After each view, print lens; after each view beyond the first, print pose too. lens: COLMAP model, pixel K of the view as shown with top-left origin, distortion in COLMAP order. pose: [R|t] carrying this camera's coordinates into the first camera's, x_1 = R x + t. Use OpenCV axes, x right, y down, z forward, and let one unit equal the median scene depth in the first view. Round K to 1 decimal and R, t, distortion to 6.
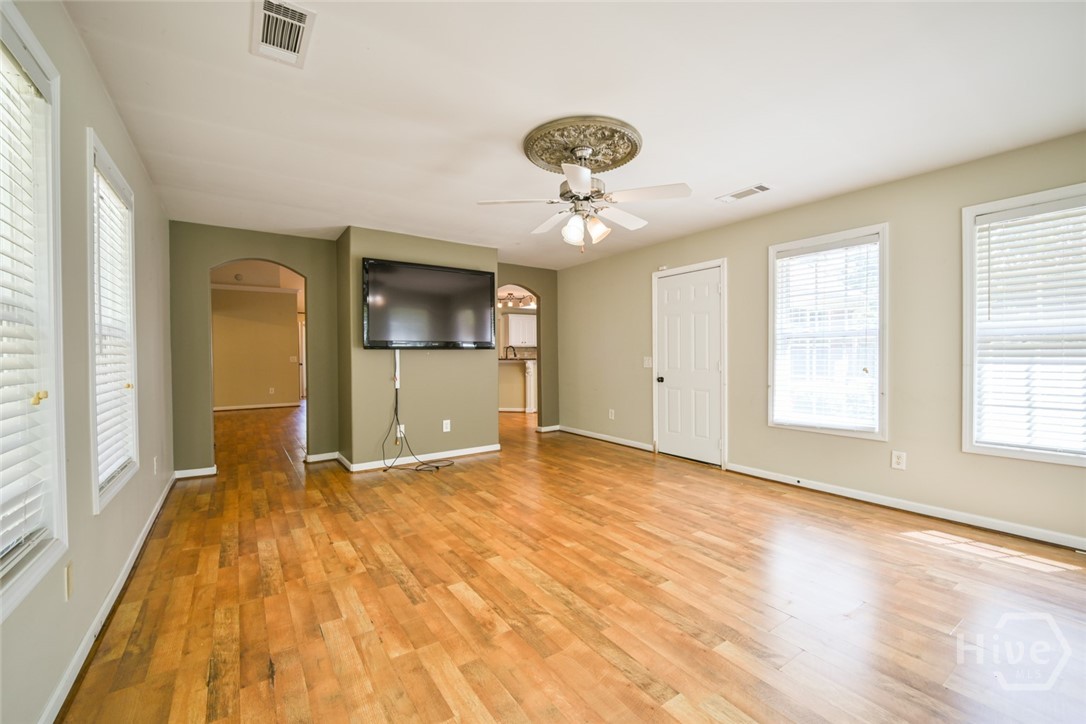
lens RADIAL K [[448.2, 0, 526.8], [0, 448.2, 362.9], [0, 0, 1]] dist [0.000060, -0.005157]
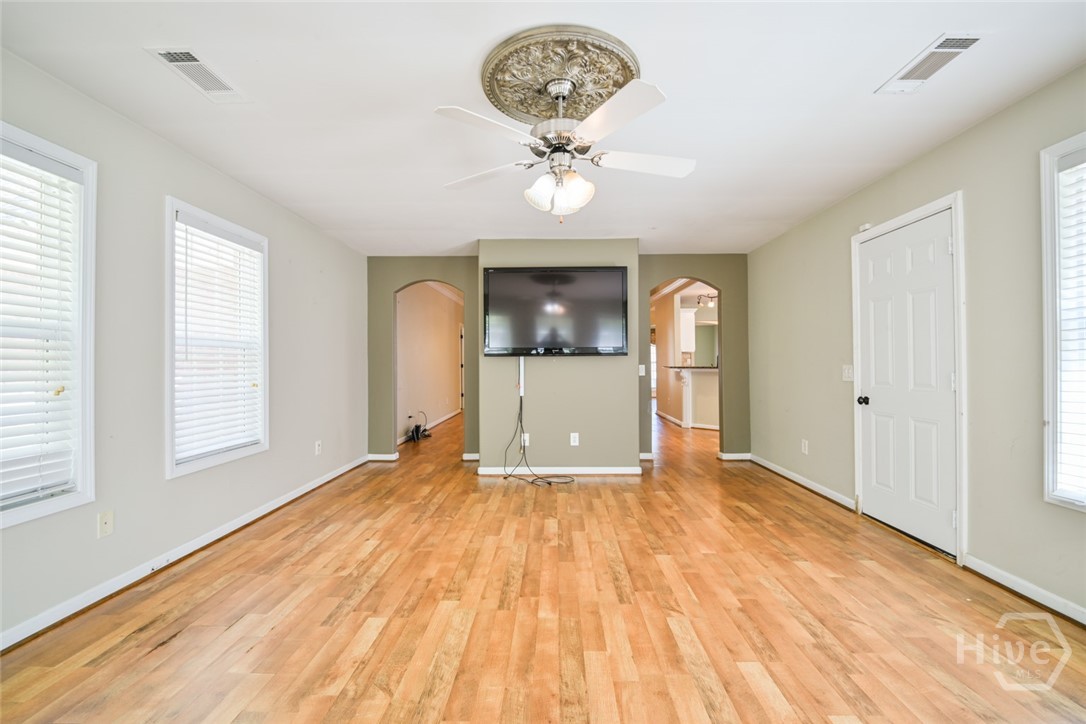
lens RADIAL K [[448.2, 0, 533.8], [0, 448.2, 361.1], [0, 0, 1]] dist [0.000060, -0.005157]
pose [[0.818602, -0.000211, -0.574361, 0.381780], [-0.011129, 0.999806, -0.016229, -0.004943], [0.574253, 0.019677, 0.818441, 0.273756]]
